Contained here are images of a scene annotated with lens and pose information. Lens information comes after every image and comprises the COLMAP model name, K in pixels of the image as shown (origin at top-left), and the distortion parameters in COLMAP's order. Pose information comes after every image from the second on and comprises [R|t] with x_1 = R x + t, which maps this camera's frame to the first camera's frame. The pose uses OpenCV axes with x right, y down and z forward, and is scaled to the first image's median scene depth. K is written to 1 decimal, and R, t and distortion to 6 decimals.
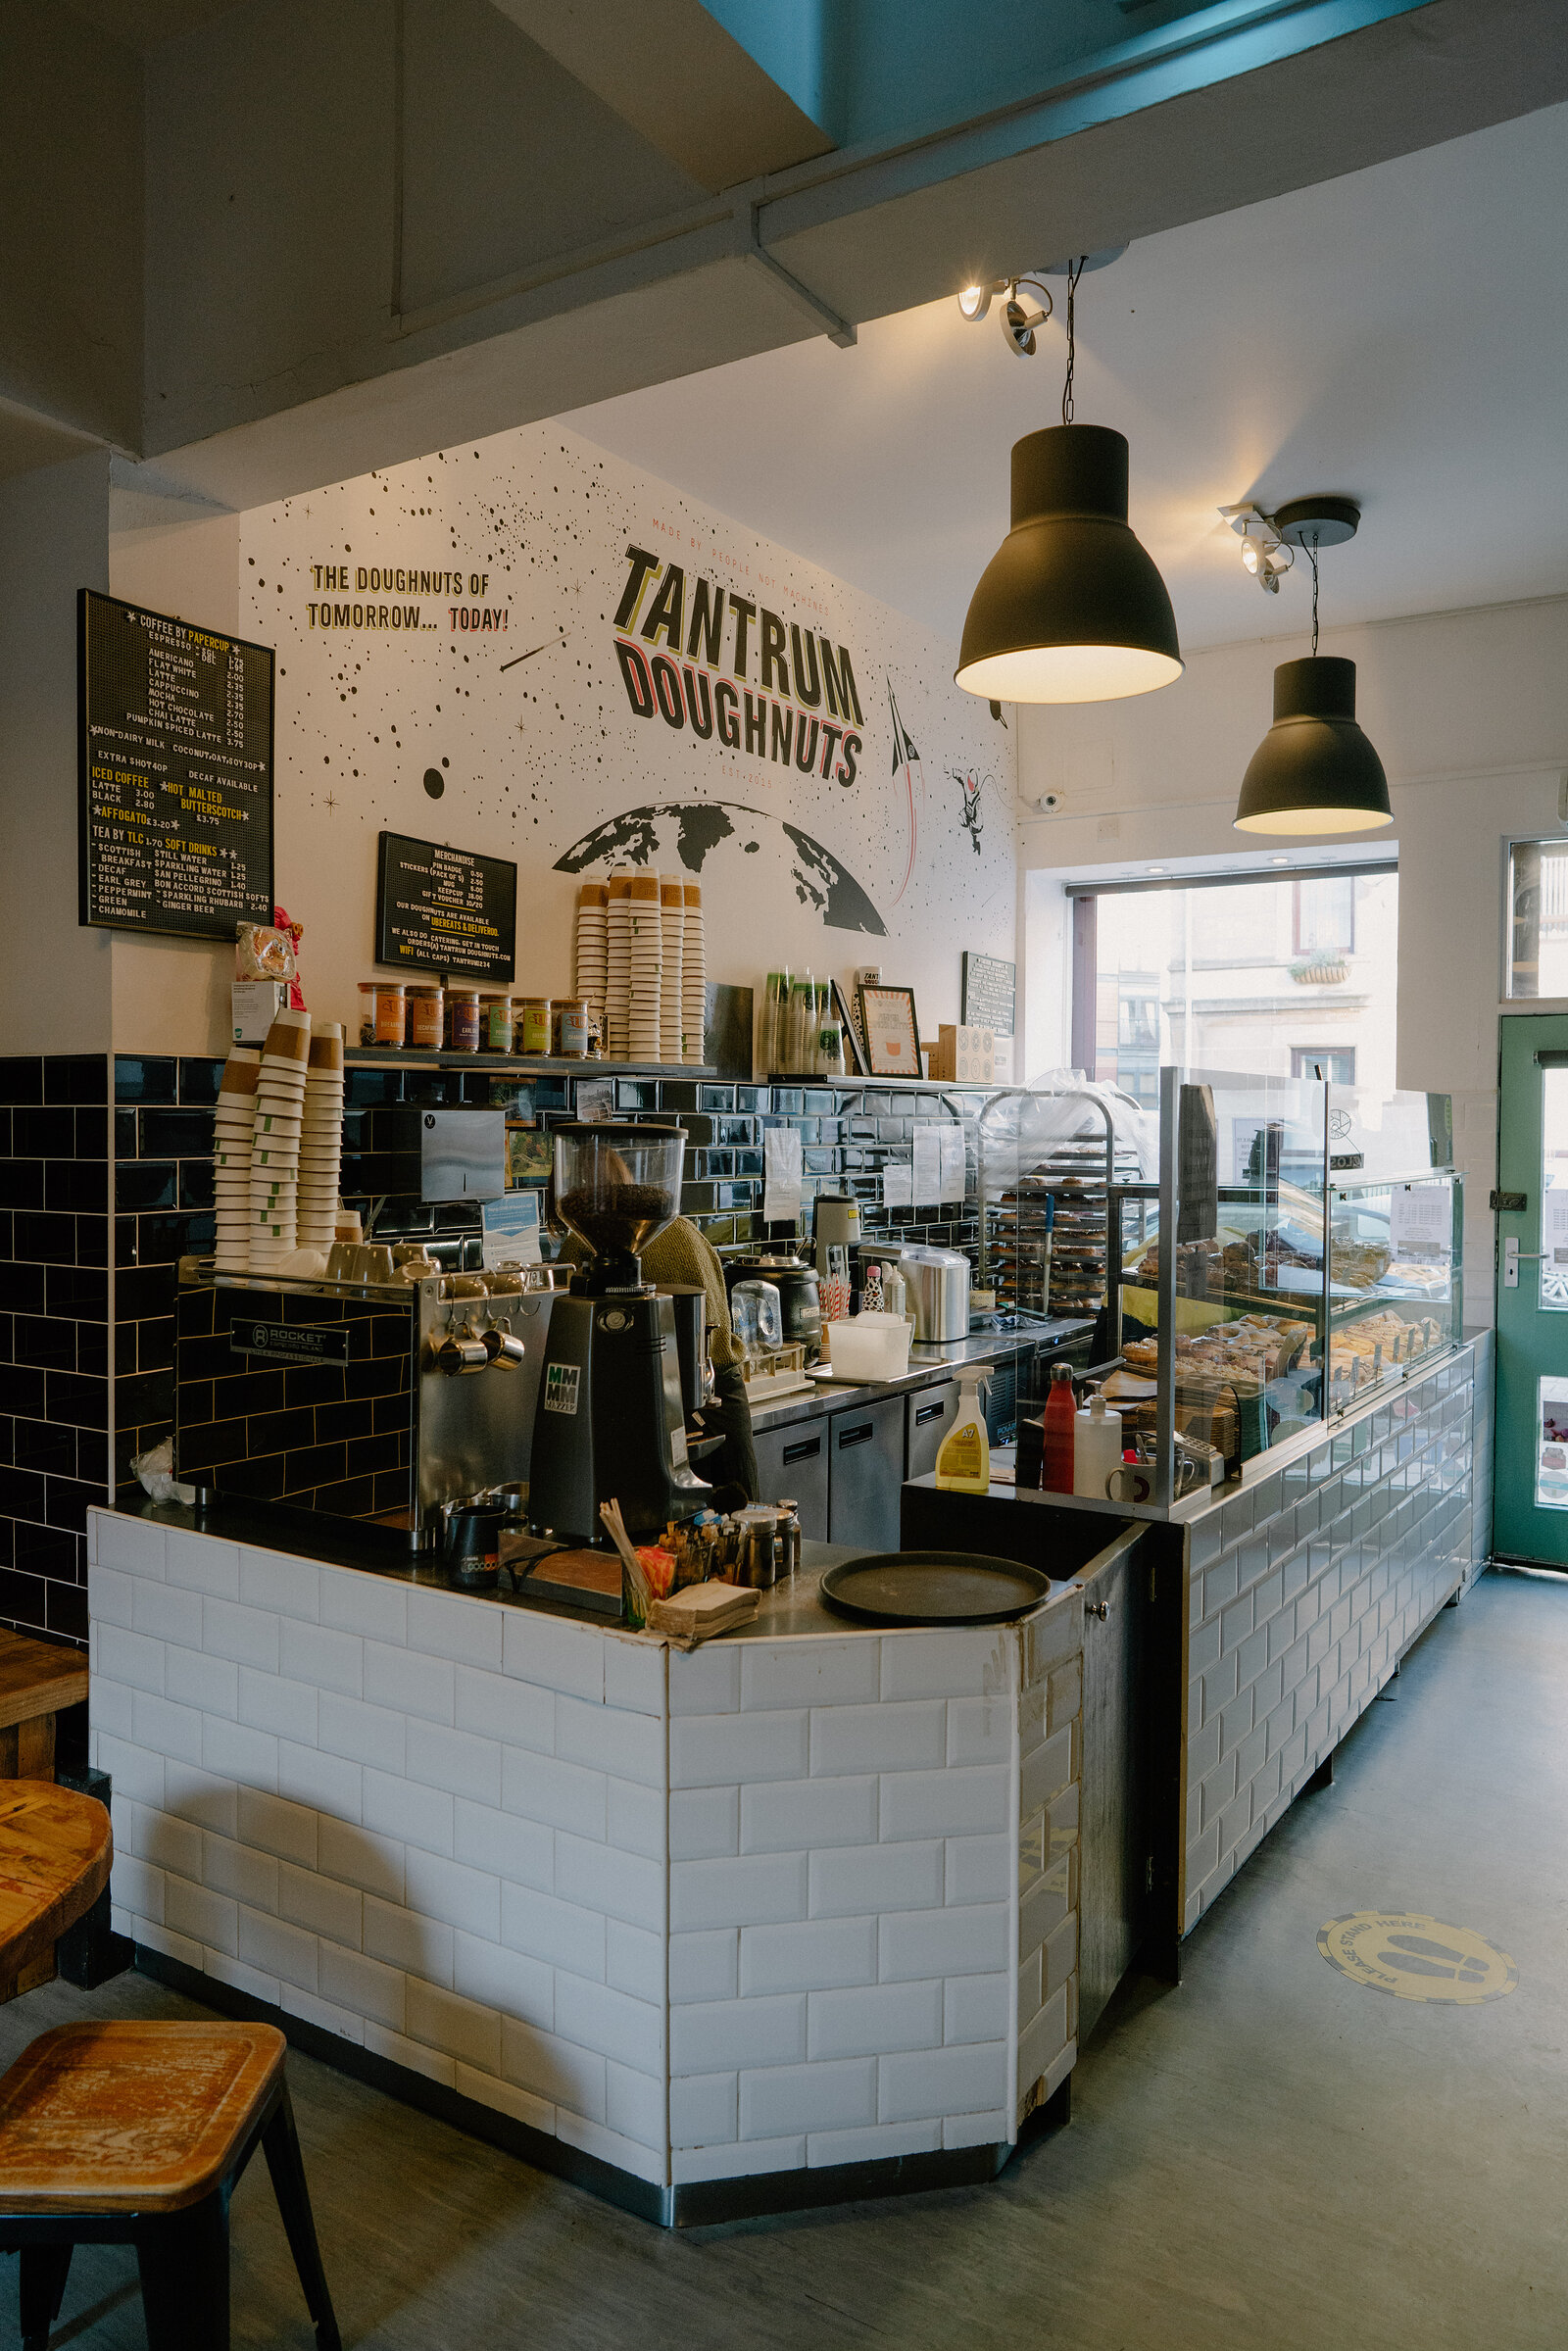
lens RADIAL K [[1598.4, 0, 784.0], [0, 1598.4, 1175.5], [0, 0, 1]] dist [-0.048595, 0.054710]
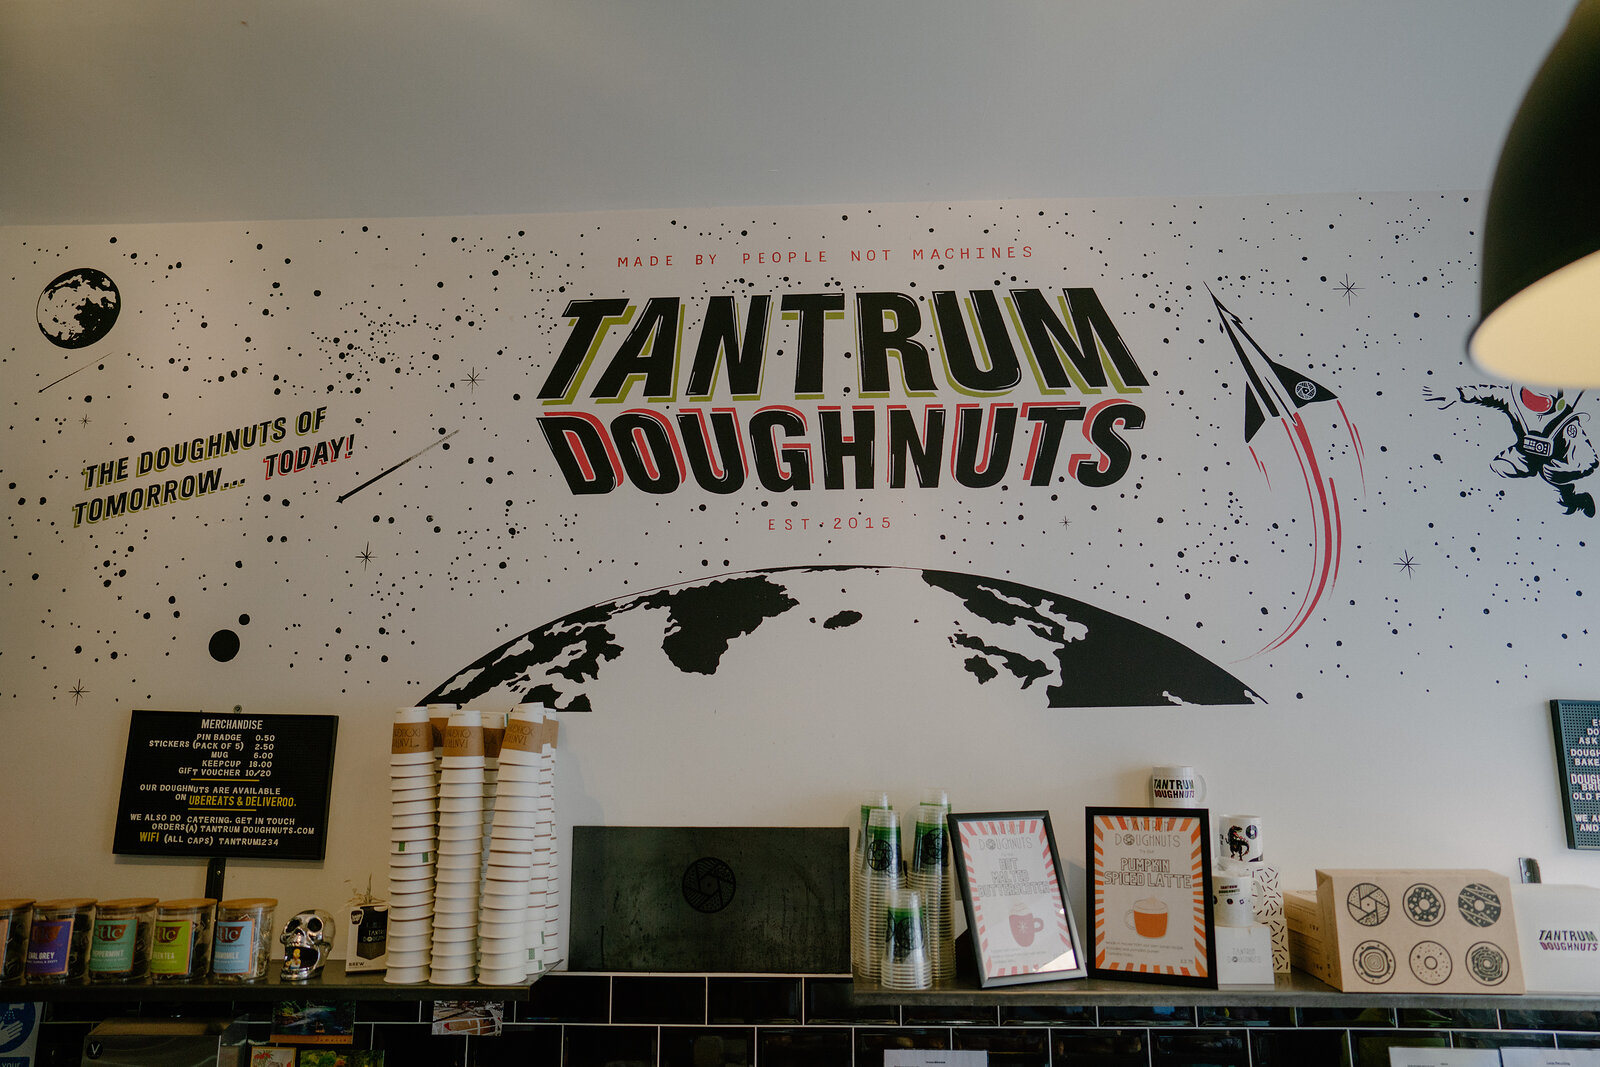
lens RADIAL K [[1087.8, 0, 804.9], [0, 1087.8, 543.0], [0, 0, 1]] dist [-0.048595, 0.054710]
pose [[0.509317, -0.178694, -0.841822, 0.410610], [-0.021391, 0.975274, -0.219963, -0.145796], [0.860313, 0.130038, 0.492902, 0.816088]]
